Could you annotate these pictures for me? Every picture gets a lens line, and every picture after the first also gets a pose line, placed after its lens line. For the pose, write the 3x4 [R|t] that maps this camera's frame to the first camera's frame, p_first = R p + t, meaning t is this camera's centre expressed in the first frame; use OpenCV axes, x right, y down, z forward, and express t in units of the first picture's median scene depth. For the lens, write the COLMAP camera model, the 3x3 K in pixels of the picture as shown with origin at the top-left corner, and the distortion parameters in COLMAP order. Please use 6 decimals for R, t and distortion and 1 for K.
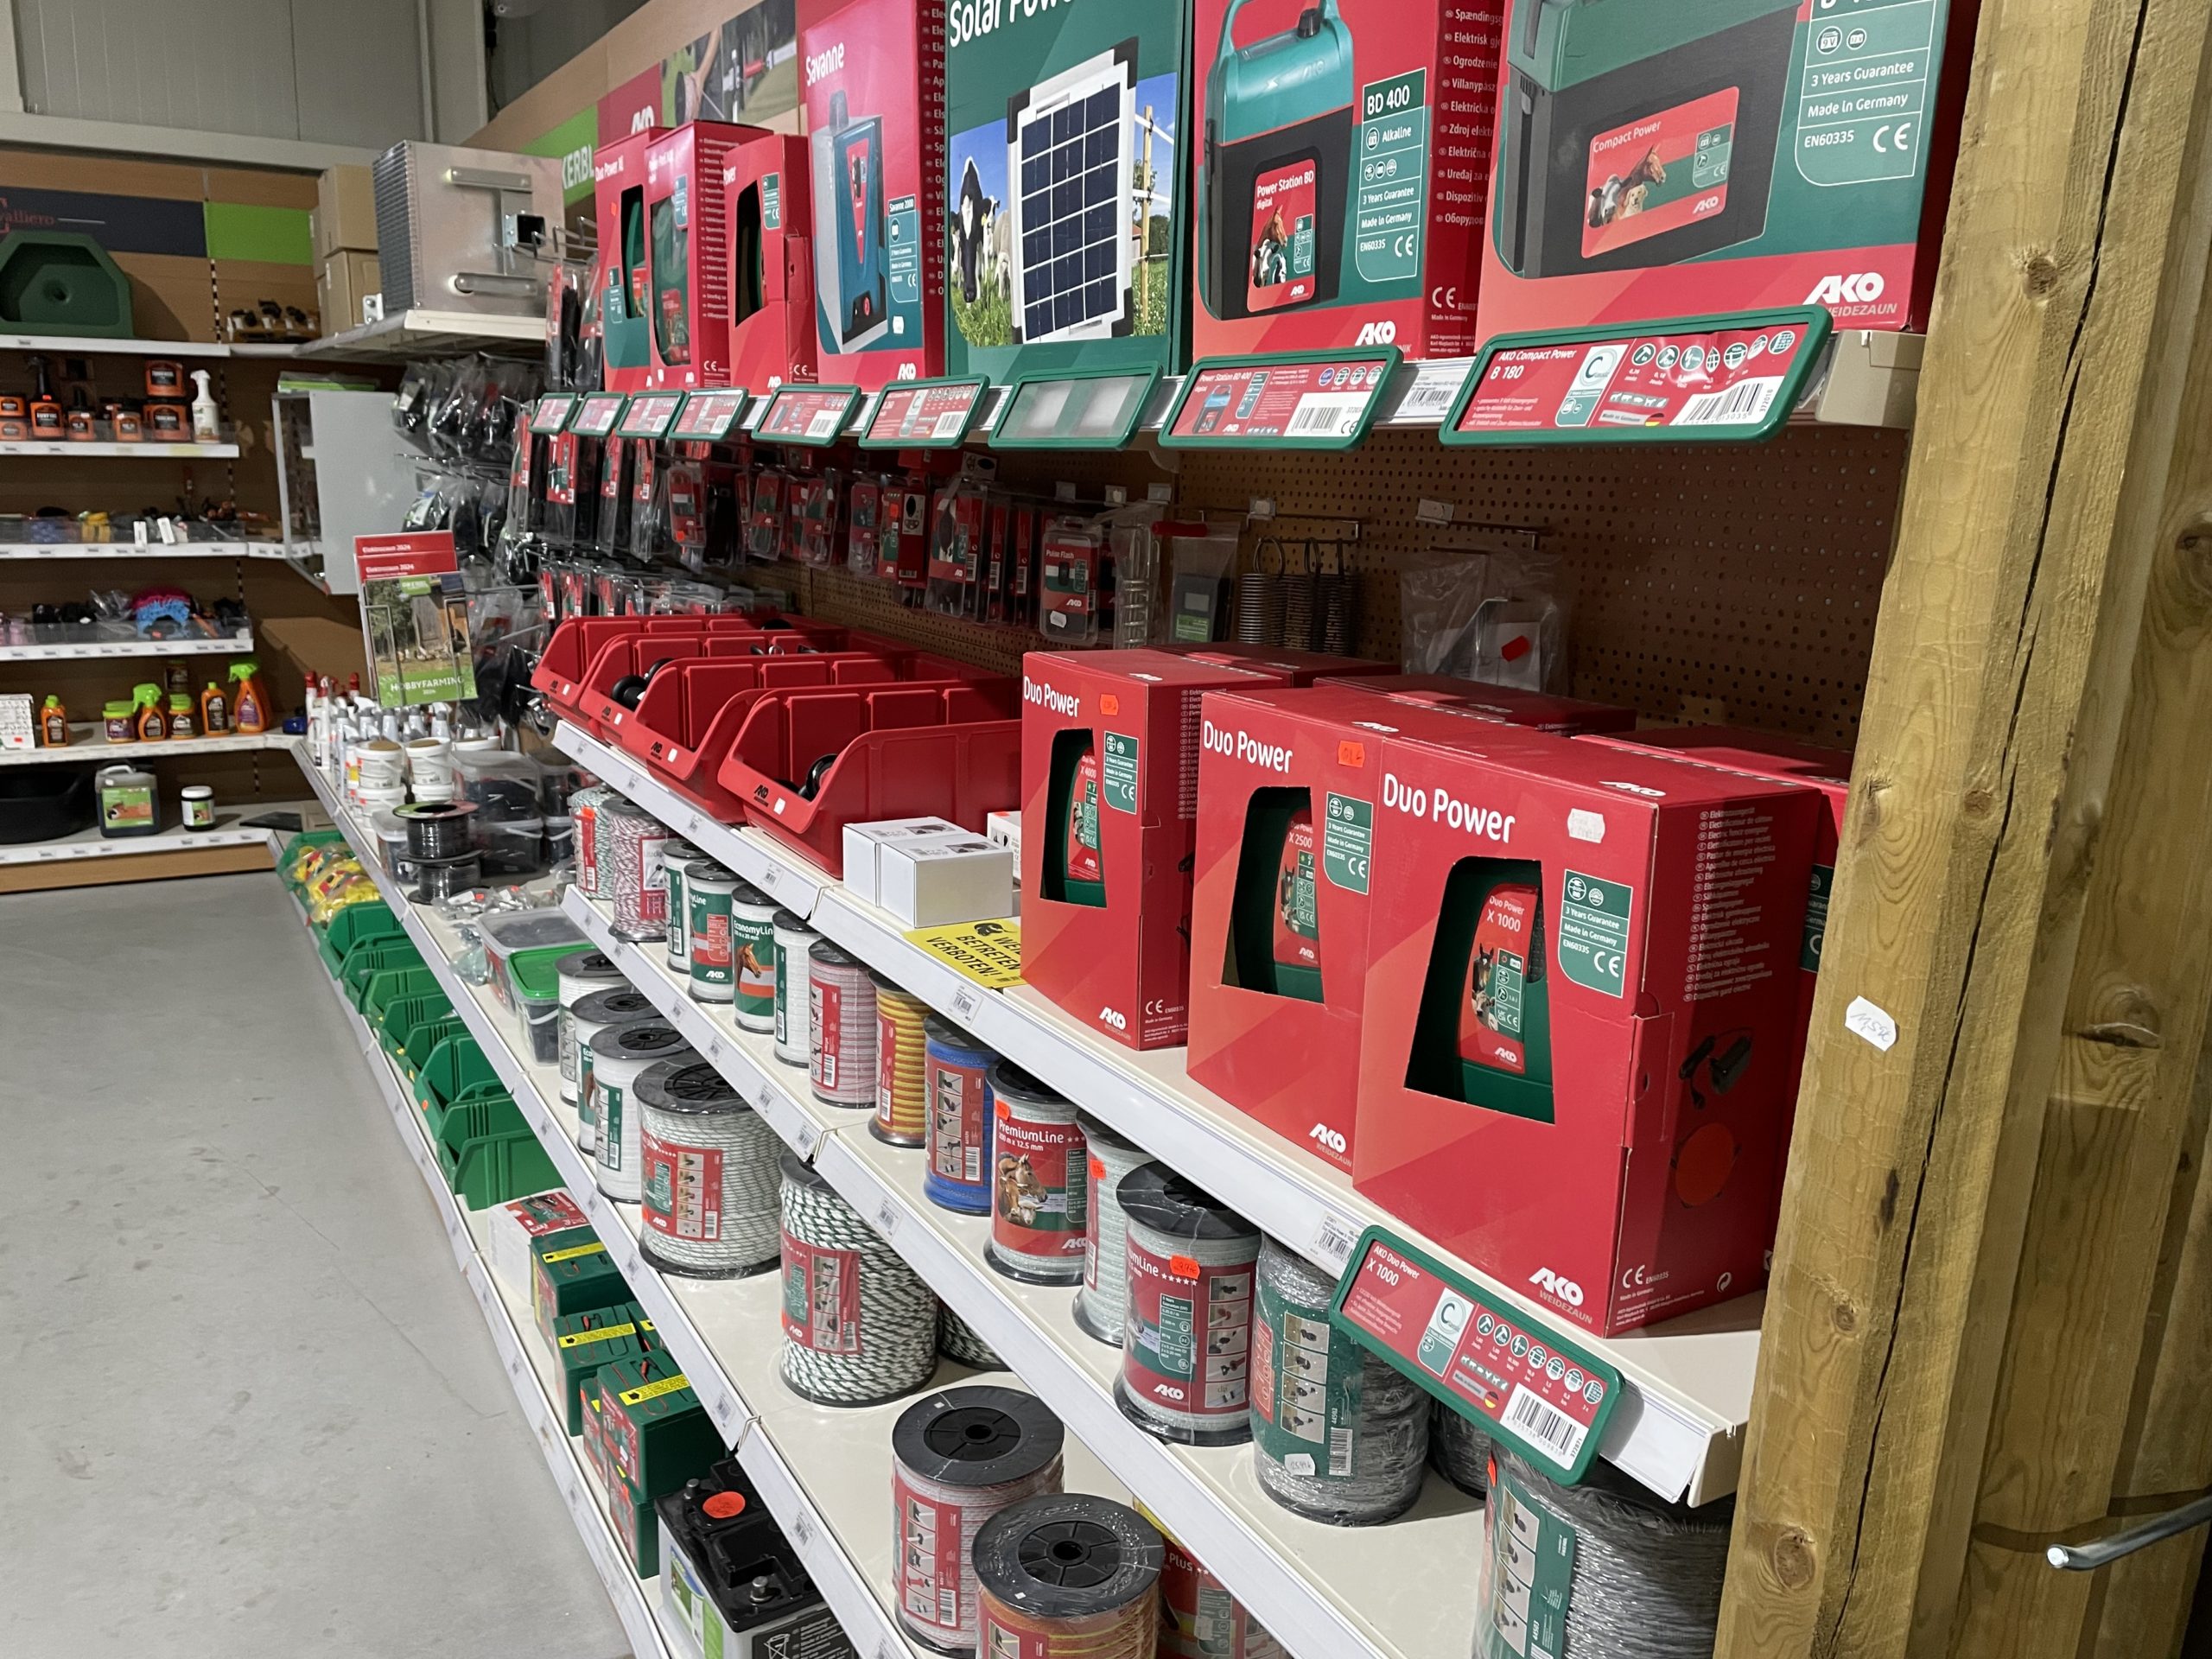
lens RADIAL K [[1676.7, 0, 1102.9], [0, 1676.7, 833.1], [0, 0, 1]] dist [0.028437, -0.002579]
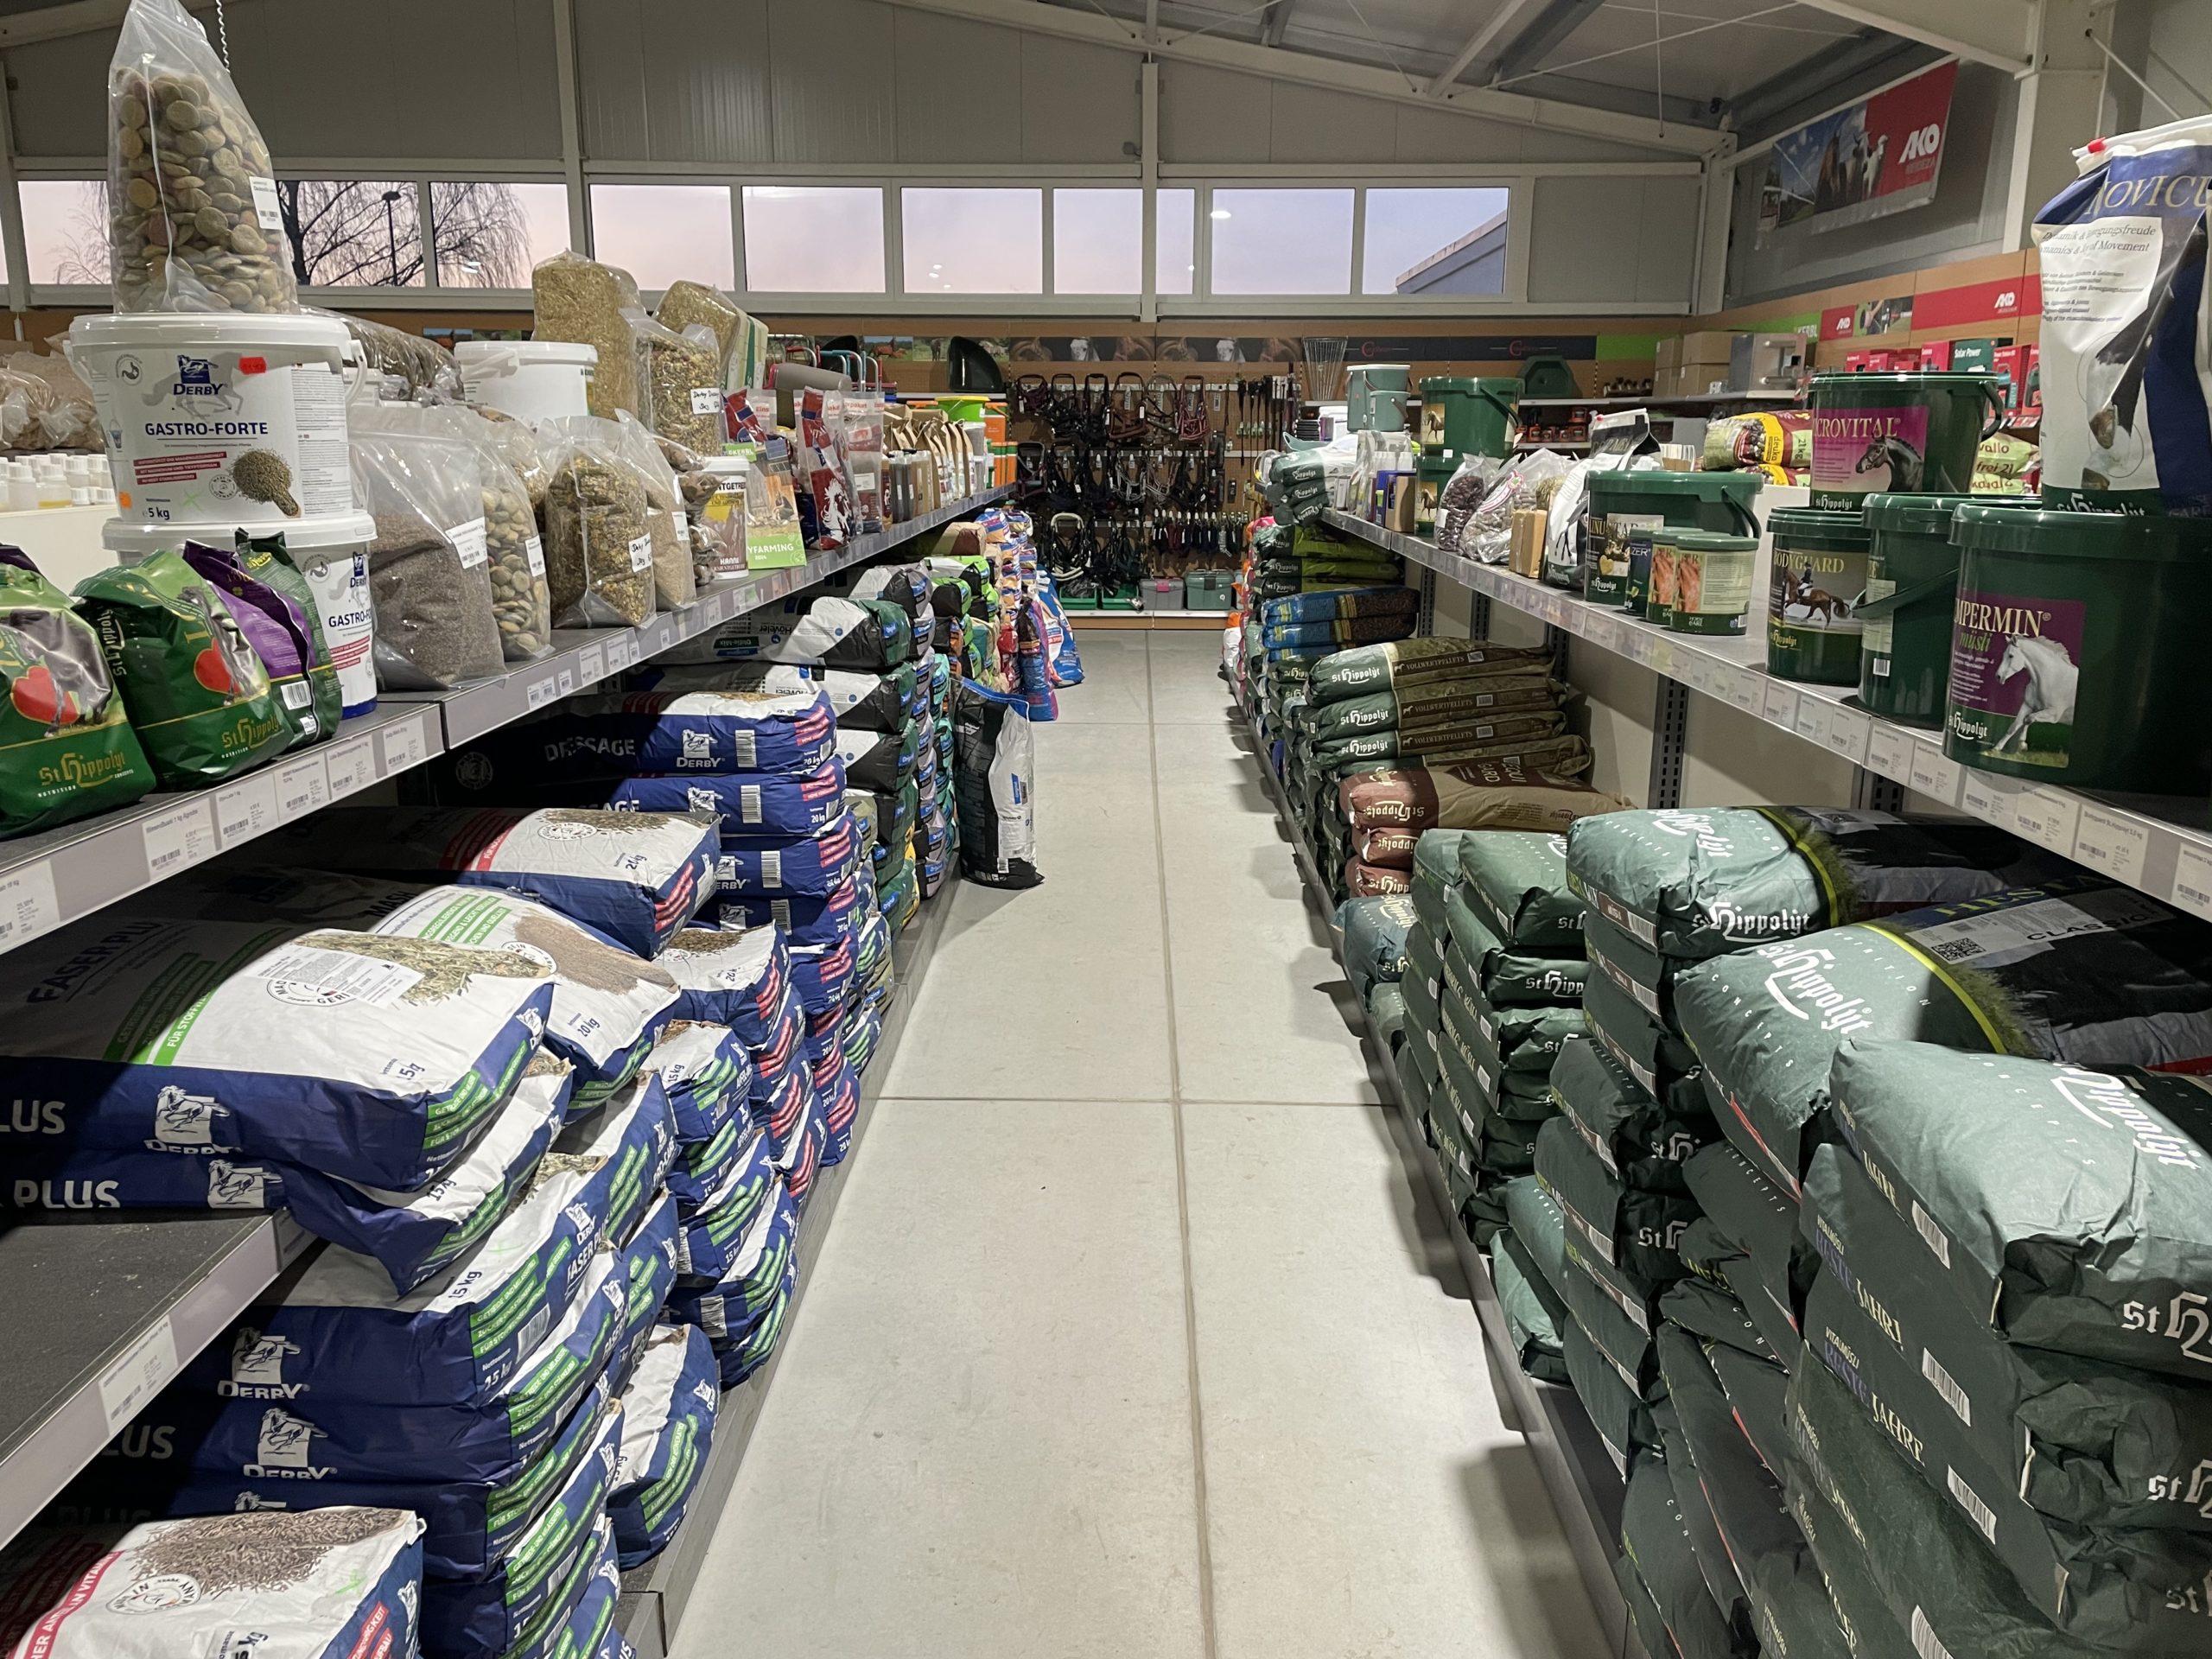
lens RADIAL K [[1676.7, 0, 1111.0], [0, 1676.7, 829.2], [0, 0, 1]] dist [0.028437, -0.002579]
pose [[0.851703, 0.090585, -0.516136, 0.145176], [-0.090349, 0.995580, 0.025640, 0.305622], [0.516177, 0.024795, 0.856123, -1.335019]]
